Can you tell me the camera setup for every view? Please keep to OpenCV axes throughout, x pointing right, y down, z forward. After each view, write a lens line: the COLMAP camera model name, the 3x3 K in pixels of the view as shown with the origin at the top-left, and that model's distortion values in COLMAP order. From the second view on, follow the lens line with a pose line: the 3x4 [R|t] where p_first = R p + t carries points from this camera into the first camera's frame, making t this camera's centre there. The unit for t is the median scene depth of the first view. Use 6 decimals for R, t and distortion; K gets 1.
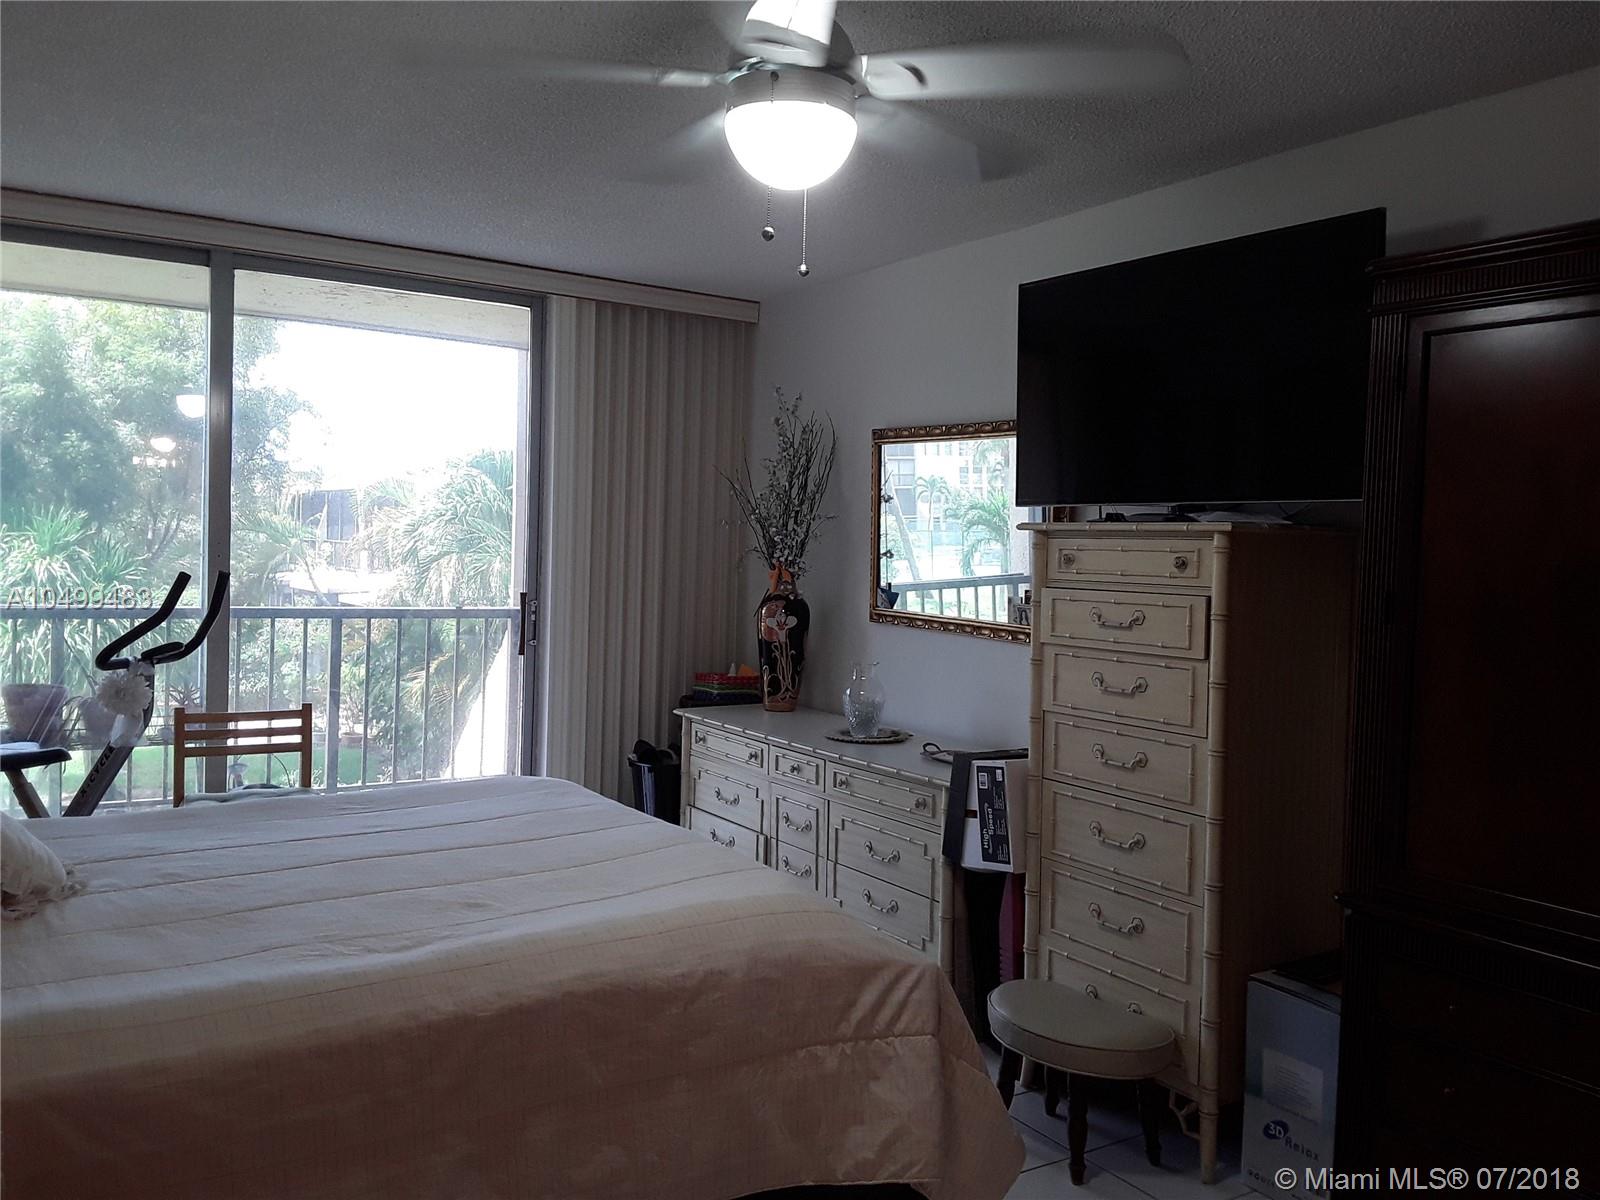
lens RADIAL K [[1294.7, 0, 800.0], [0, 1294.7, 600.0], [0, 0, 1]] dist [0.132096, -0.237575]
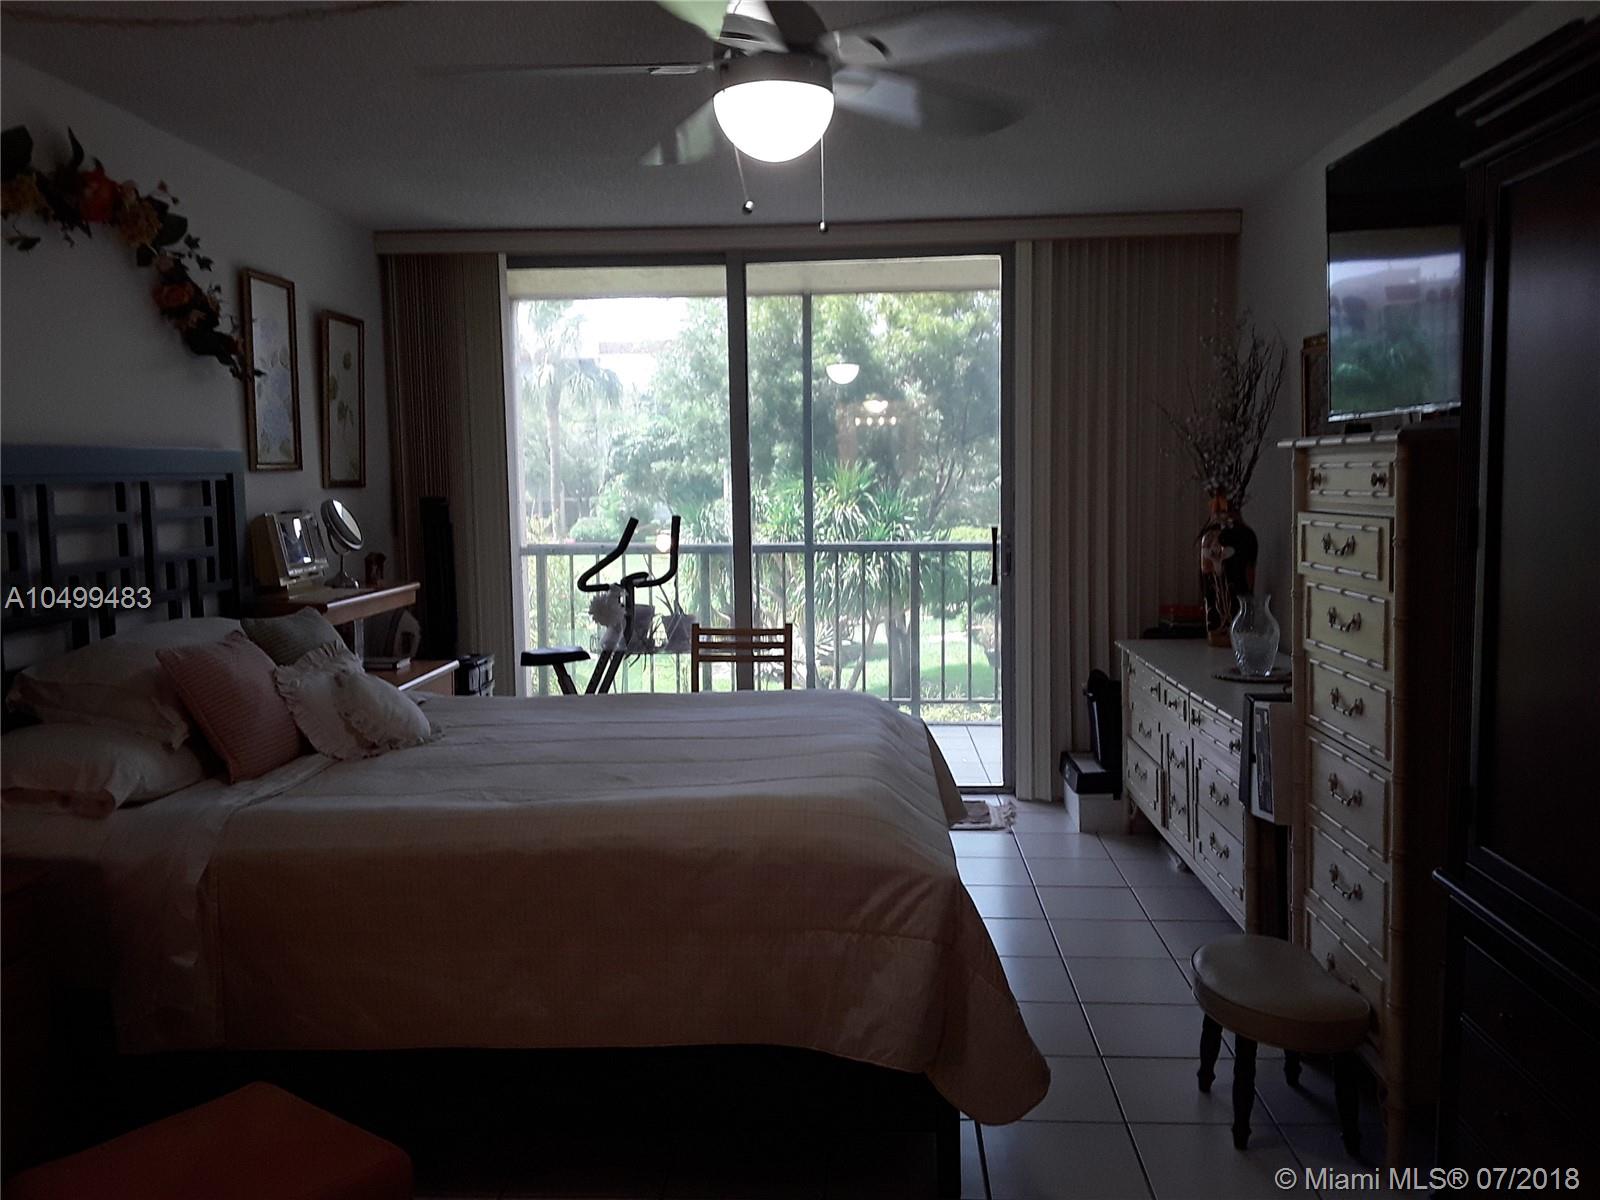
lens RADIAL K [[1294.7, 0, 800.0], [0, 1294.7, 600.0], [0, 0, 1]] dist [0.132096, -0.237575]
pose [[0.809356, 0.014876, -0.587130, 0.394887], [0.015471, 0.998792, 0.046632, 0.002601], [0.587115, -0.046825, 0.808148, 0.058193]]
